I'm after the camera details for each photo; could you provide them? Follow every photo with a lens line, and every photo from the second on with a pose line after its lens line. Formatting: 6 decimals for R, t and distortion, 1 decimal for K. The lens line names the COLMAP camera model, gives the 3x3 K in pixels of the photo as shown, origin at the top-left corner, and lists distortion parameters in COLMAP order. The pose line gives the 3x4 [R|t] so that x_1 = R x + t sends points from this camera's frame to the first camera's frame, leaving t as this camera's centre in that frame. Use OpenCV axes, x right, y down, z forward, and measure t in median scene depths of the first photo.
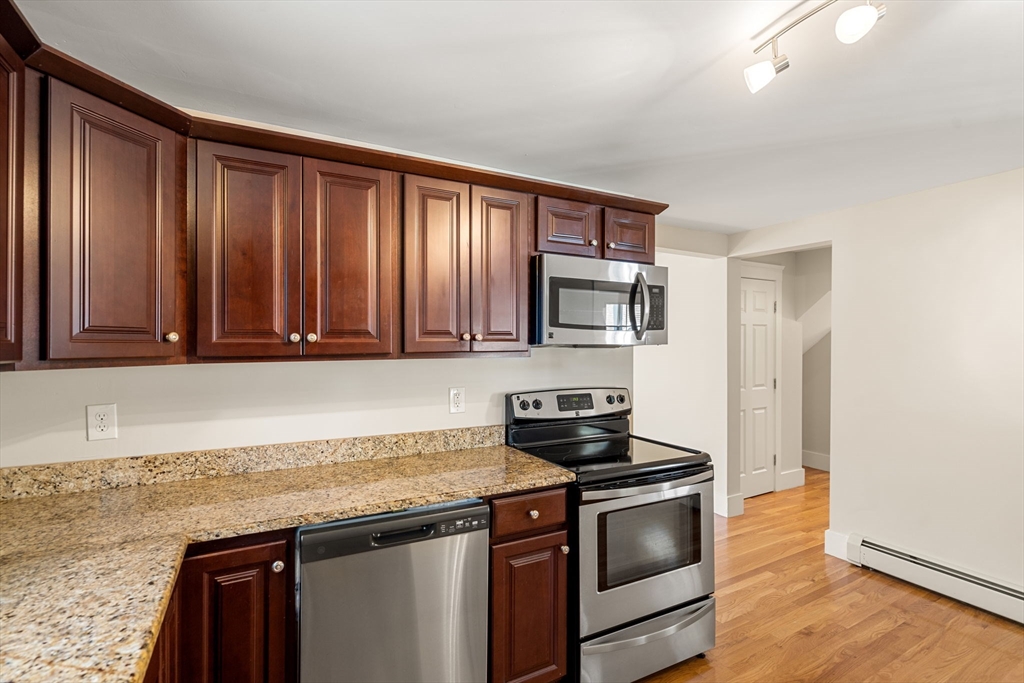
lens RADIAL K [[475.0, 0, 514.9], [0, 475.0, 340.1], [0, 0, 1]] dist [-0.000257, 0.000592]
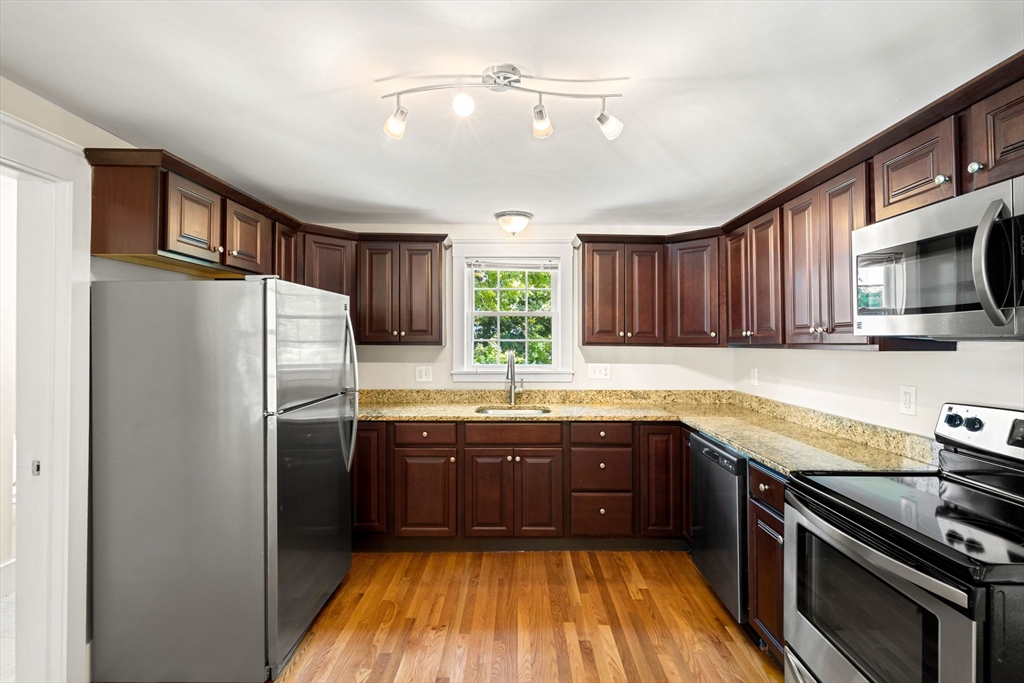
lens RADIAL K [[474.0, 0, 515.3], [0, 474.0, 331.2], [0, 0, 1]] dist [-0.001609, 0.000246]
pose [[-0.479302, -0.016796, -0.877489, 1.106088], [0.006029, 0.999730, -0.022429, 0.015836], [0.877629, -0.016041, -0.479071, 0.869389]]
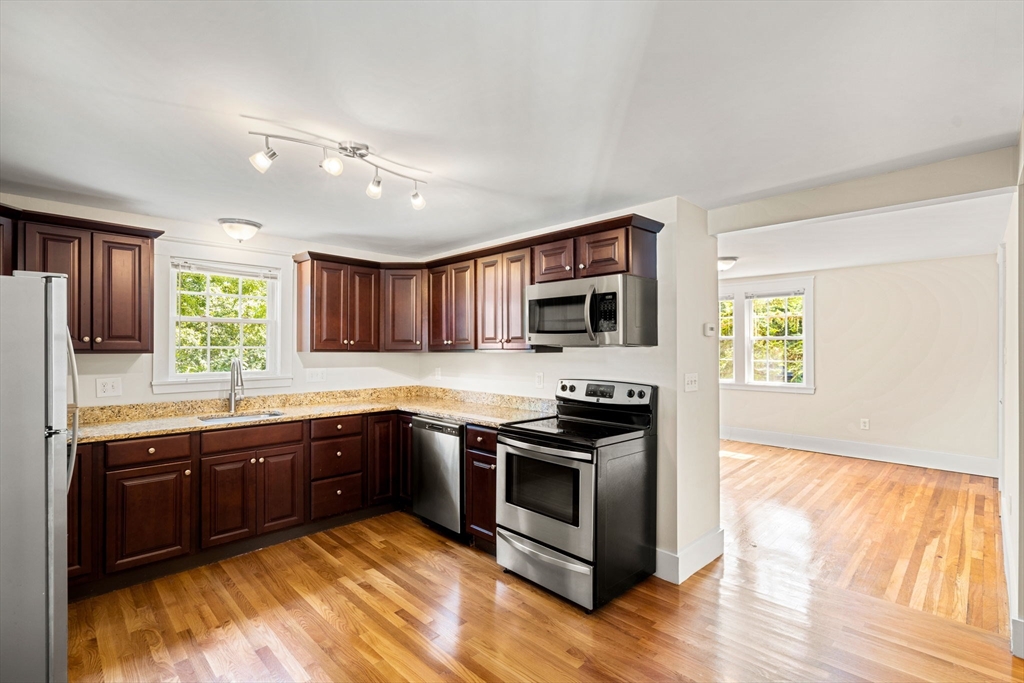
lens RADIAL K [[475.0, 0, 514.9], [0, 475.0, 340.1], [0, 0, 1]] dist [-0.000257, 0.000592]
pose [[0.281925, -0.013856, -0.959336, 1.524977], [0.008081, 0.999895, -0.012067, 0.012561], [0.959402, -0.004350, 0.282007, 0.527655]]
